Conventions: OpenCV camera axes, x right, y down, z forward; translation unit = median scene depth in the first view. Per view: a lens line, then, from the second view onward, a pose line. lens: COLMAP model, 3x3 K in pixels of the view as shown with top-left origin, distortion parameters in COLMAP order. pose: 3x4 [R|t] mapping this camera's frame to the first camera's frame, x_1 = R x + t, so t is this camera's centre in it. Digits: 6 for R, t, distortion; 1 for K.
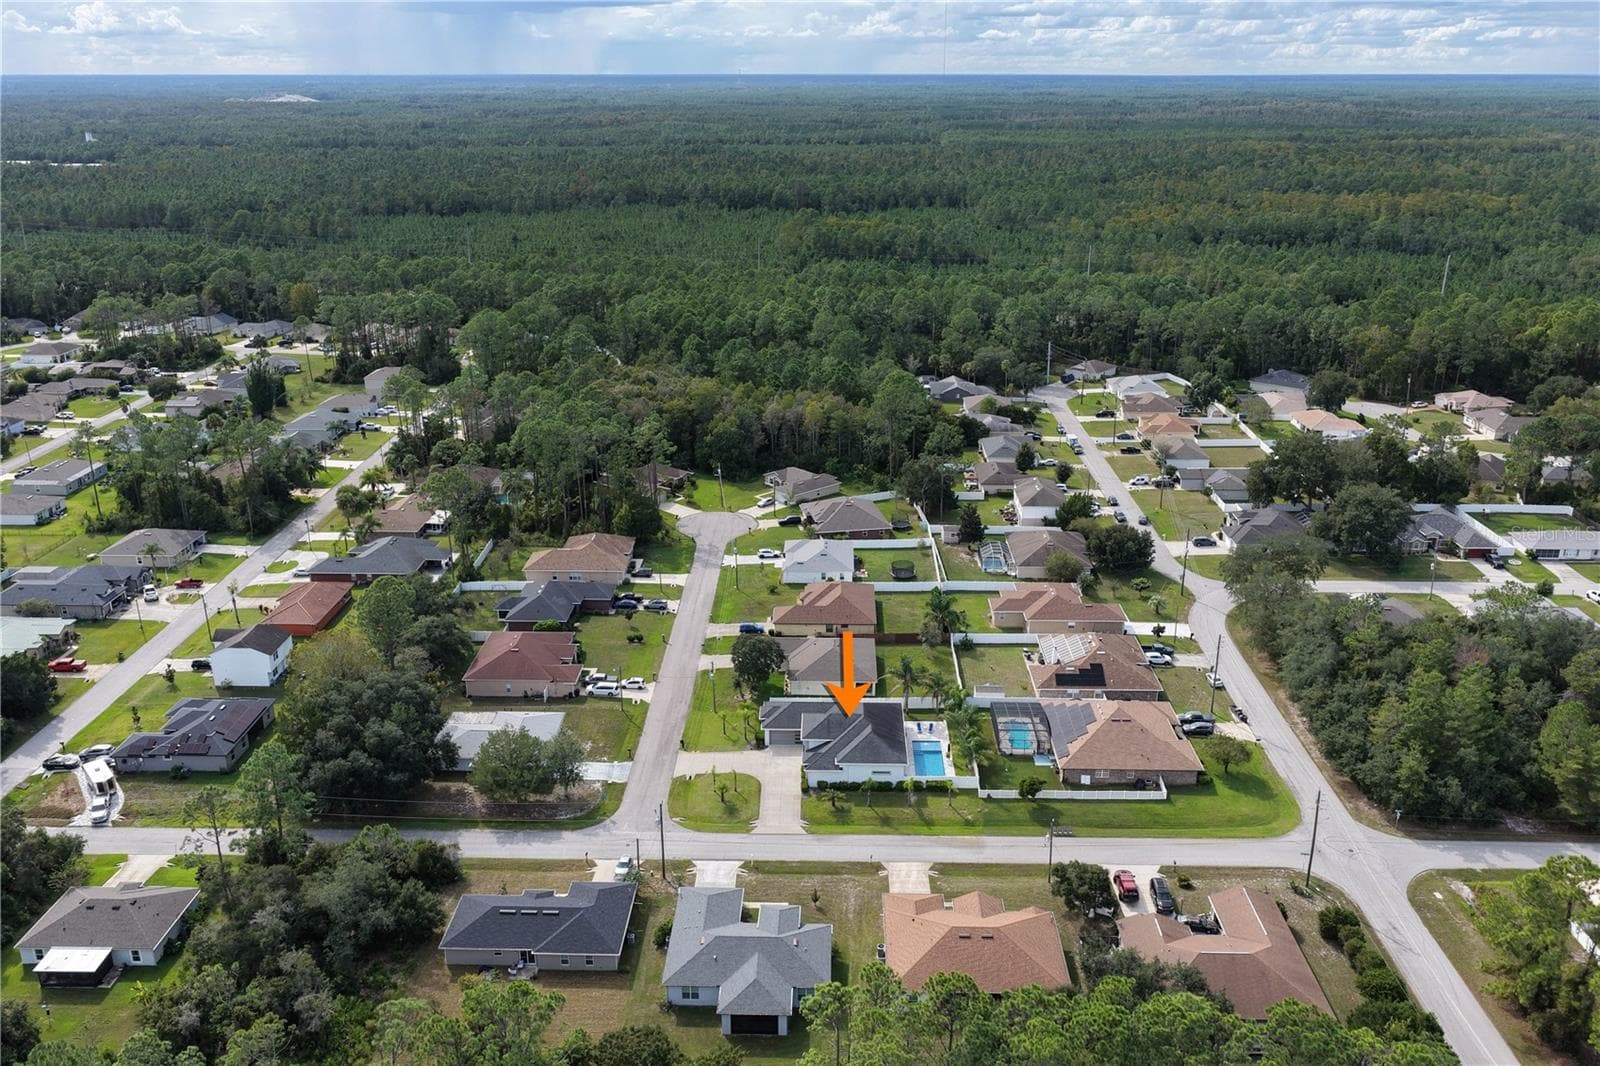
lens RADIAL K [[1335.0, 0, 806.5], [0, 1335.0, 537.3], [0, 0, 1]] dist [-0.004471, 0.021026]
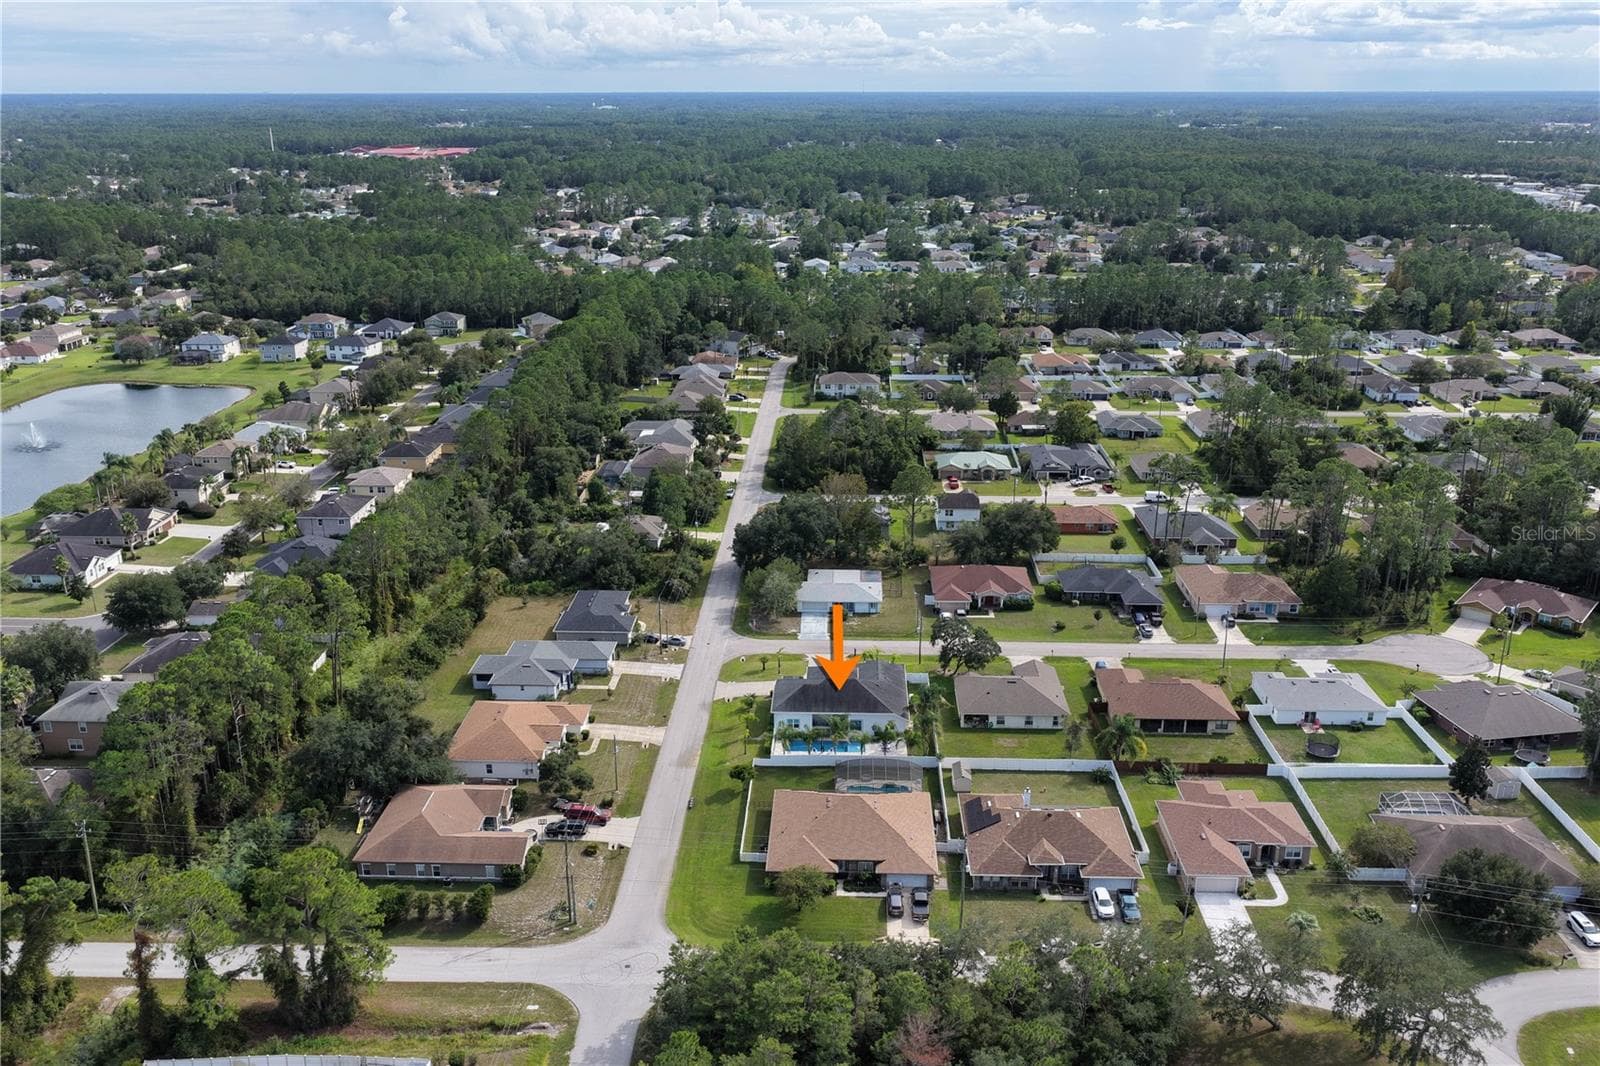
lens RADIAL K [[1335.0, 0, 805.1], [0, 1335.0, 526.5], [0, 0, 1]] dist [-0.004471, 0.021026]
pose [[-0.011307, 0.314427, -0.949214, 0.941649], [-0.331384, 0.894452, 0.300235, -0.270309], [0.943428, 0.317949, 0.094083, 0.760232]]
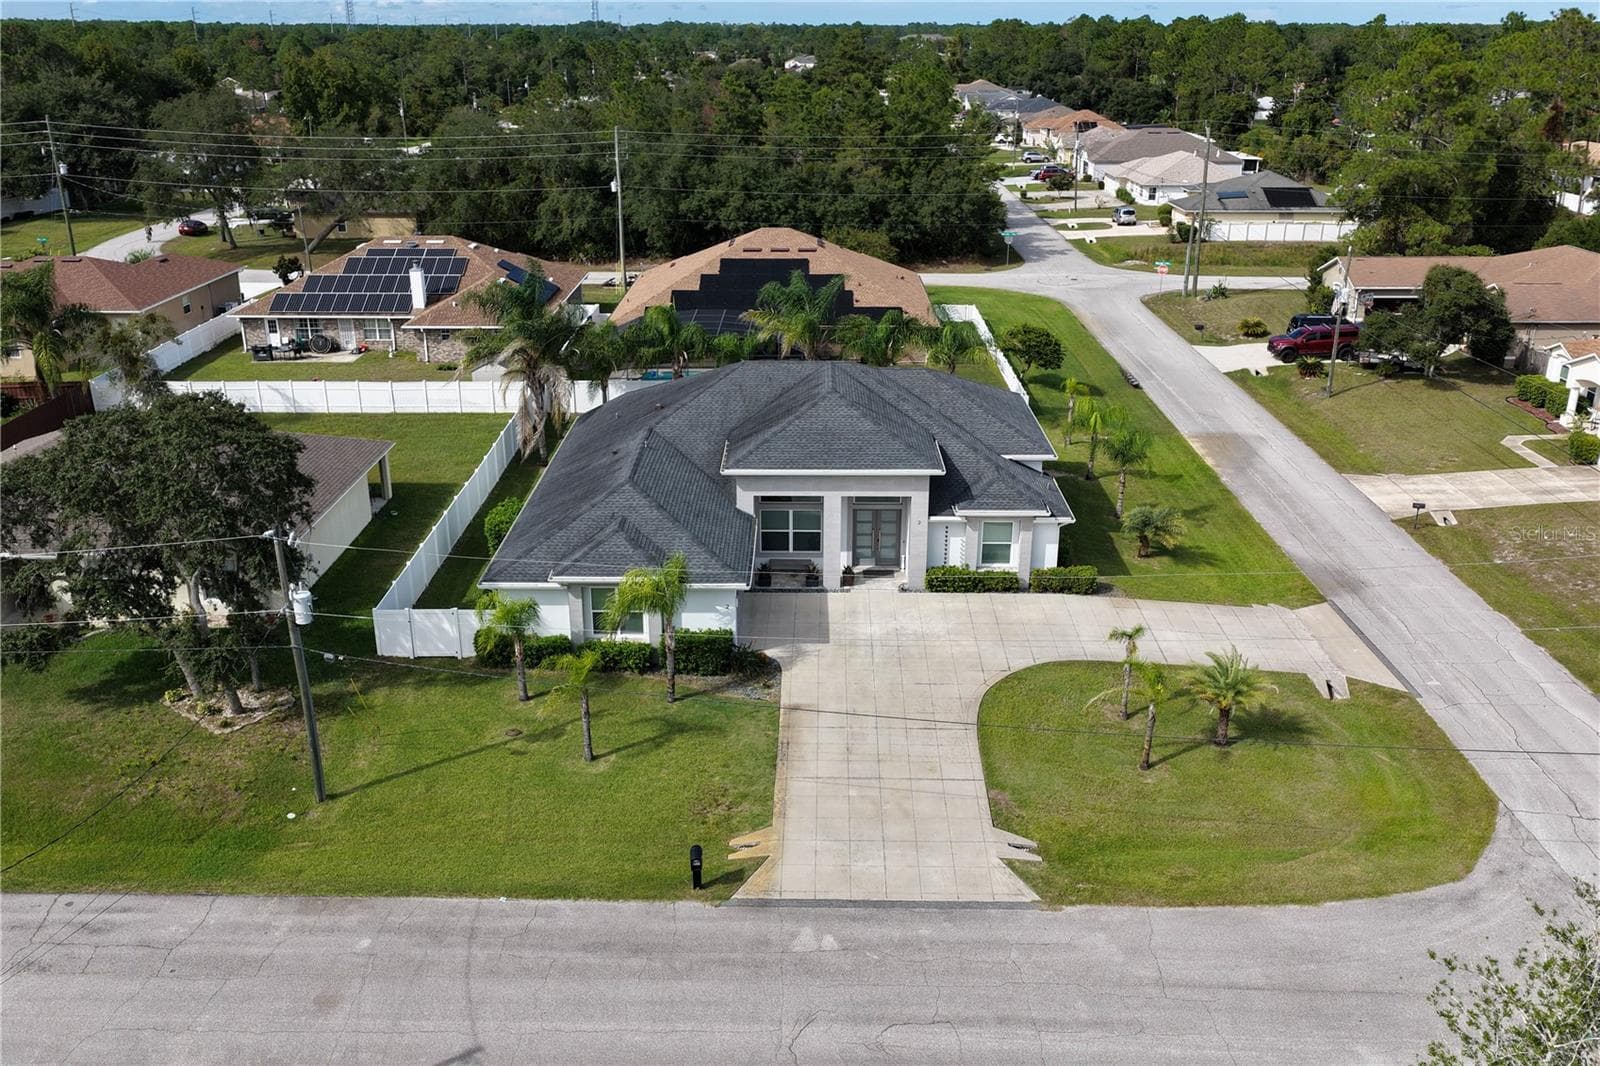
lens RADIAL K [[1335.0, 0, 785.4], [0, 1335.0, 548.7], [0, 0, 1]] dist [-0.004471, 0.021026]
pose [[-0.006258, -0.364509, 0.931179, -0.226483], [0.334112, 0.876920, 0.345515, 0.056874], [-0.942513, 0.313280, 0.116299, 0.896493]]
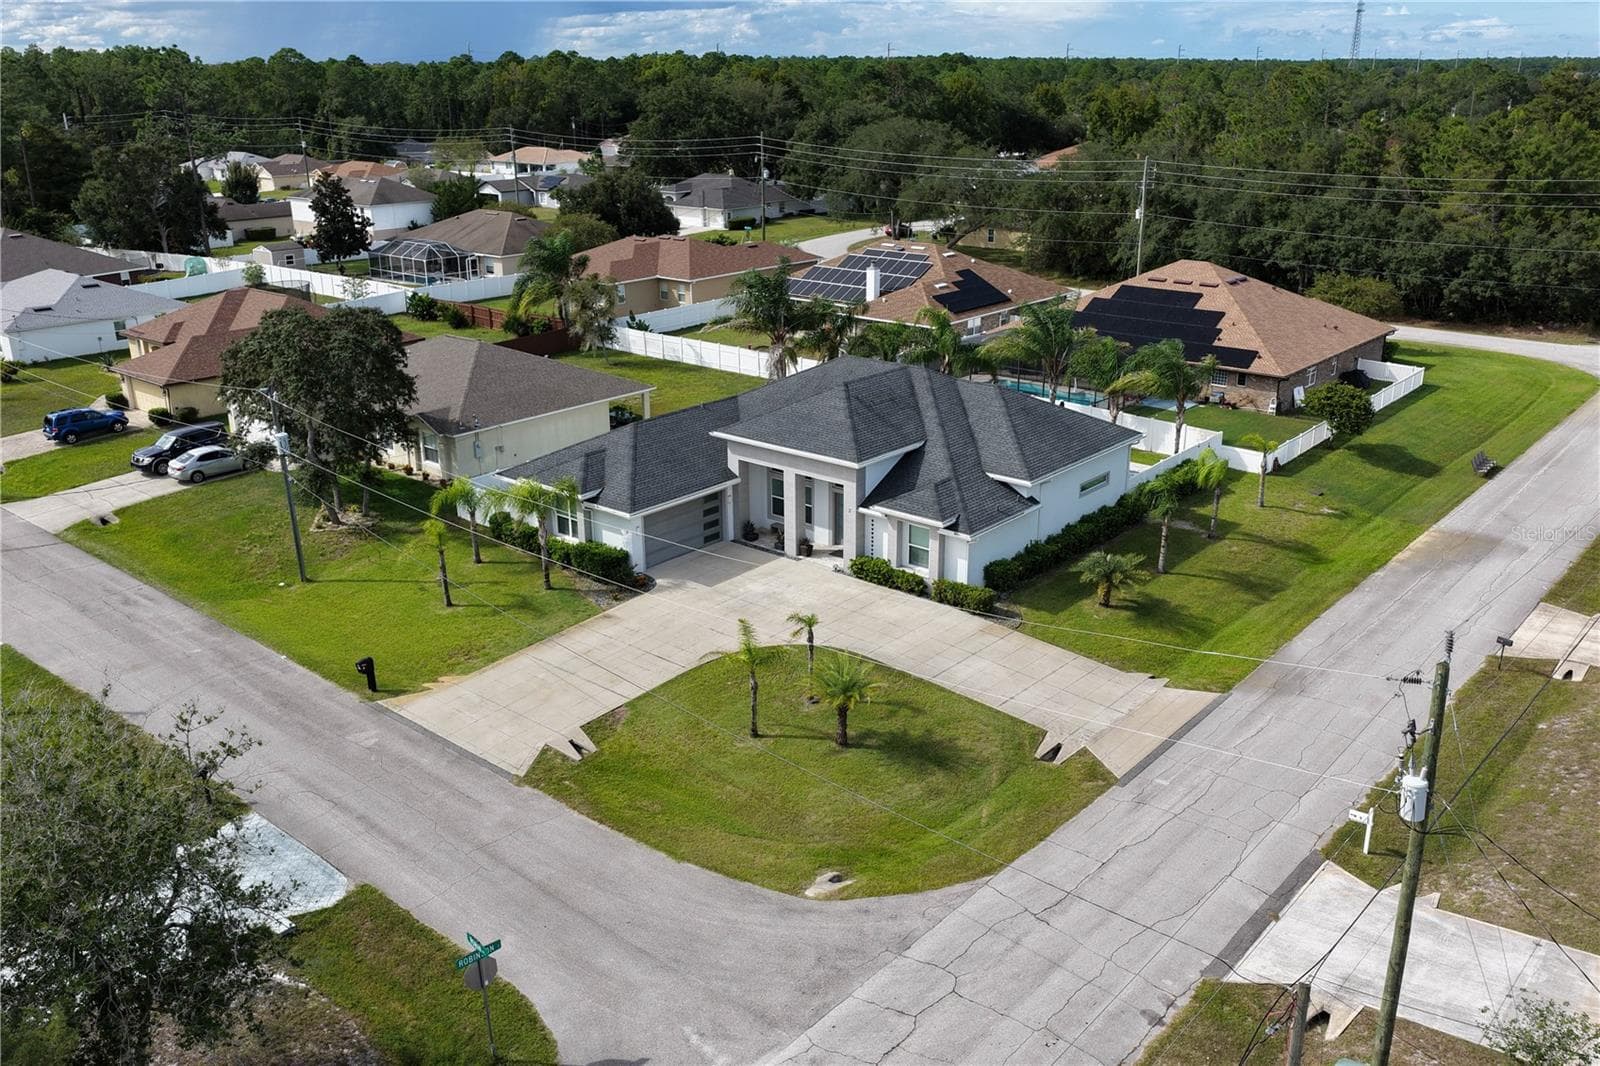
lens RADIAL K [[1335.0, 0, 803.8], [0, 1335.0, 514.0], [0, 0, 1]] dist [-0.004471, 0.021026]
pose [[0.633849, -0.250352, 0.731819, -0.197784], [0.263717, 0.959423, 0.099802, 0.116230], [-0.727110, 0.129734, 0.674151, 0.730763]]
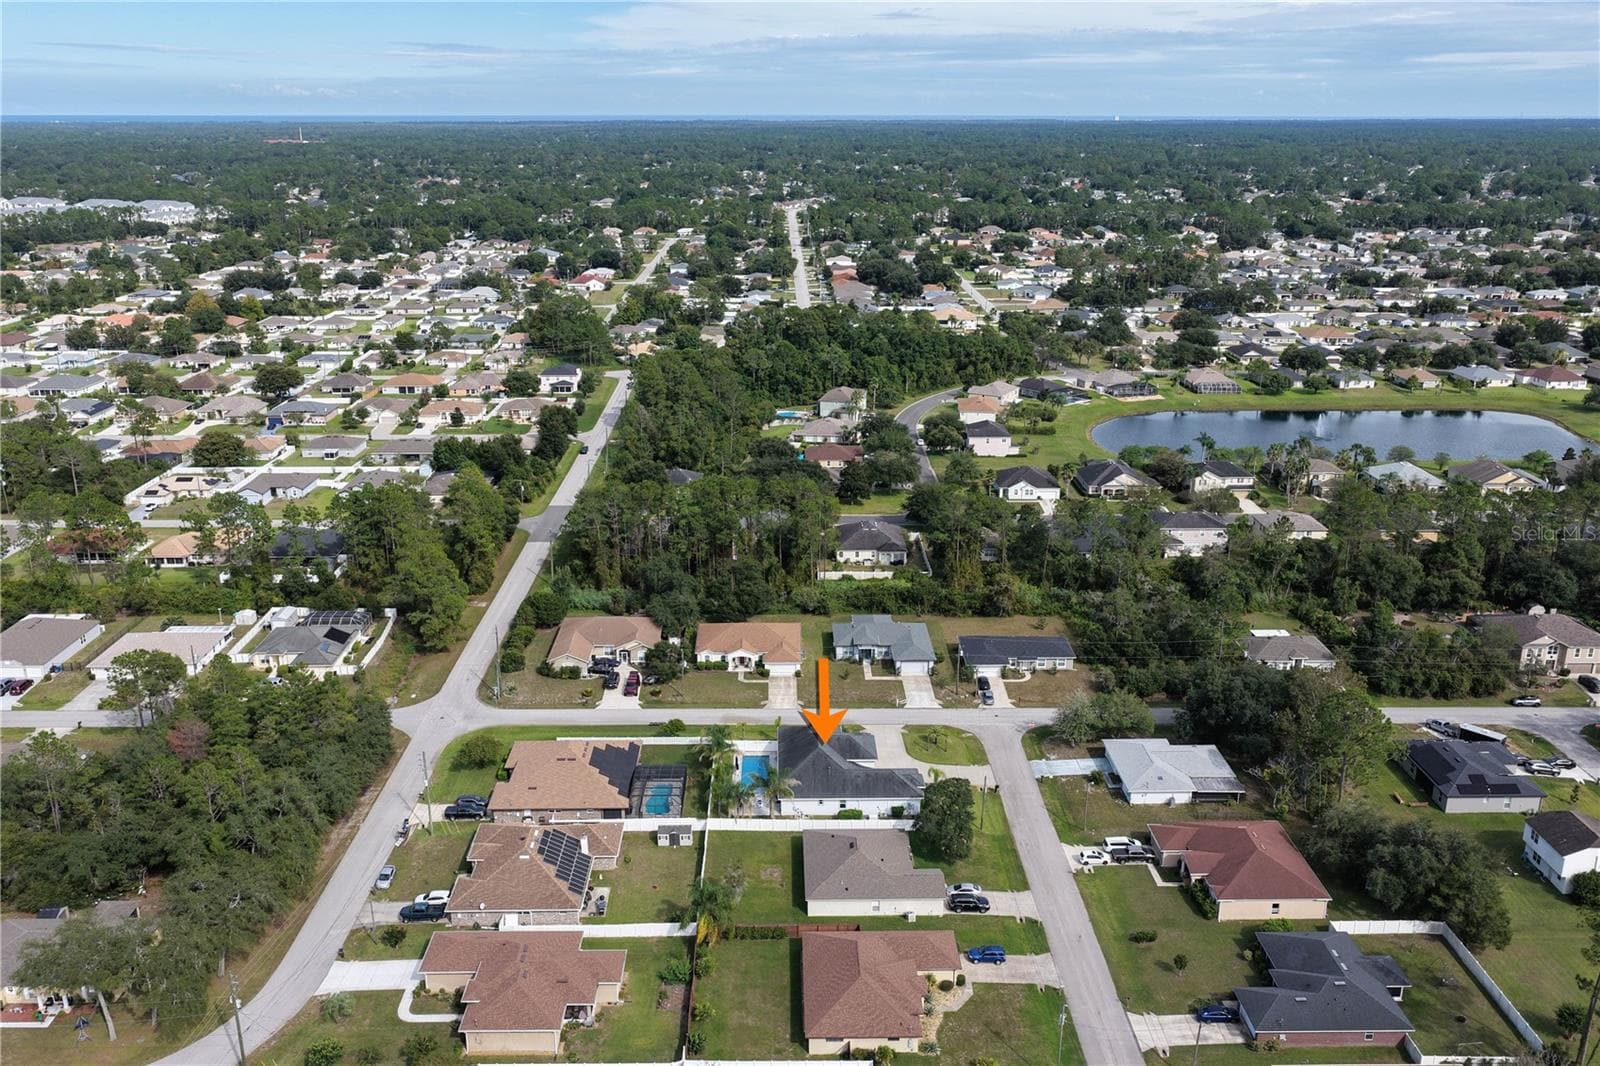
lens RADIAL K [[1335.0, 0, 798.1], [0, 1335.0, 534.9], [0, 0, 1]] dist [-0.004471, 0.021026]
pose [[-0.999394, 0.010121, -0.033318, 0.083300], [-0.012111, 0.796065, 0.605089, -0.571641], [0.032647, 0.605126, -0.795460, 1.580118]]
